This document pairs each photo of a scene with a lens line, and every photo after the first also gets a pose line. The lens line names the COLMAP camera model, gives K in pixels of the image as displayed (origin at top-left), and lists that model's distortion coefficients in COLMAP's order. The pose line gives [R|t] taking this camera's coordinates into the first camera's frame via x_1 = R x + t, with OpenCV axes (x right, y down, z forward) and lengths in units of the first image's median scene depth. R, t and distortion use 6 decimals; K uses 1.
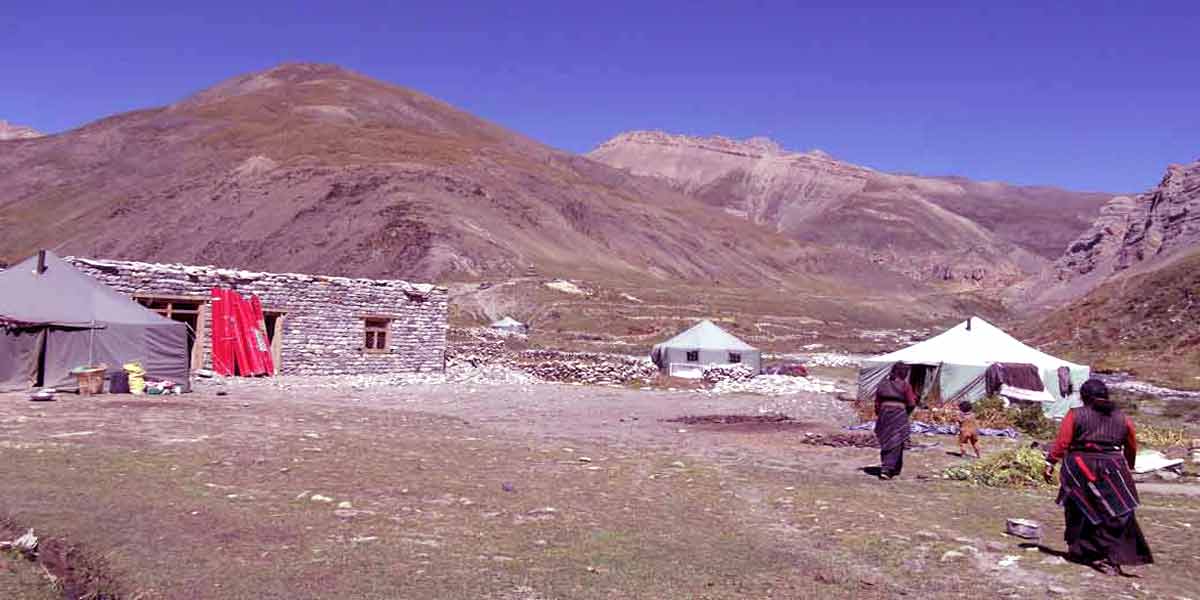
lens RADIAL K [[1066.0, 0, 600.0], [0, 1066.0, 300.0], [0, 0, 1]] dist [-0.004202, 0.009657]
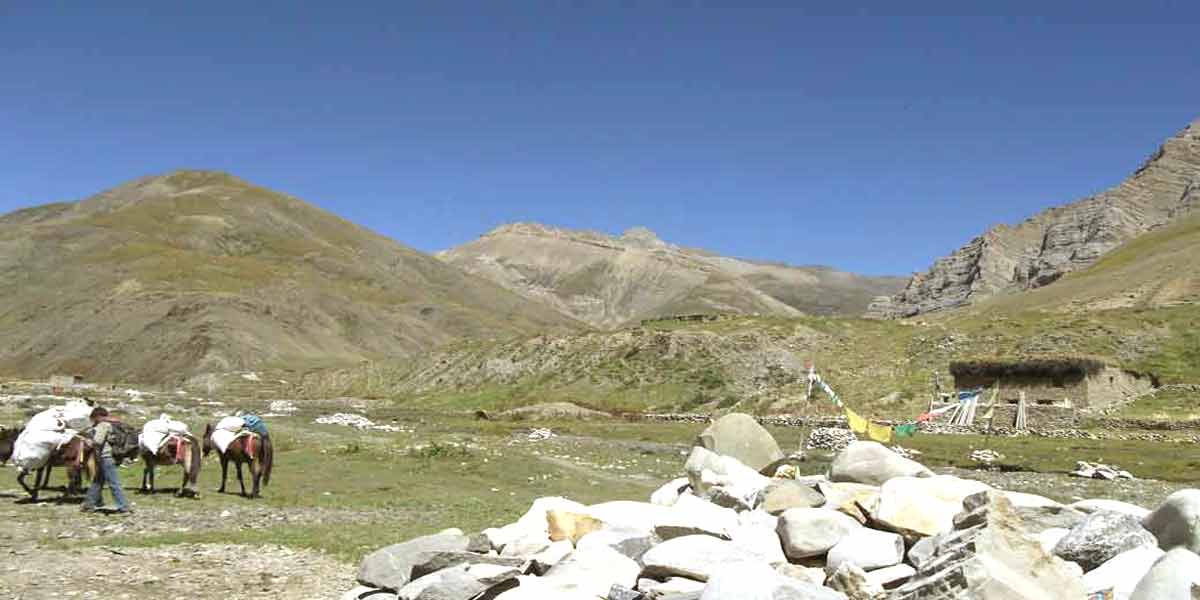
lens RADIAL K [[1066.0, 0, 600.0], [0, 1066.0, 300.0], [0, 0, 1]] dist [-0.004202, 0.009657]
pose [[0.996997, 0.013565, 0.076242, 0.050392], [-0.008064, 0.997372, -0.071995, -0.001821], [-0.077018, 0.071164, 0.994487, -0.119940]]
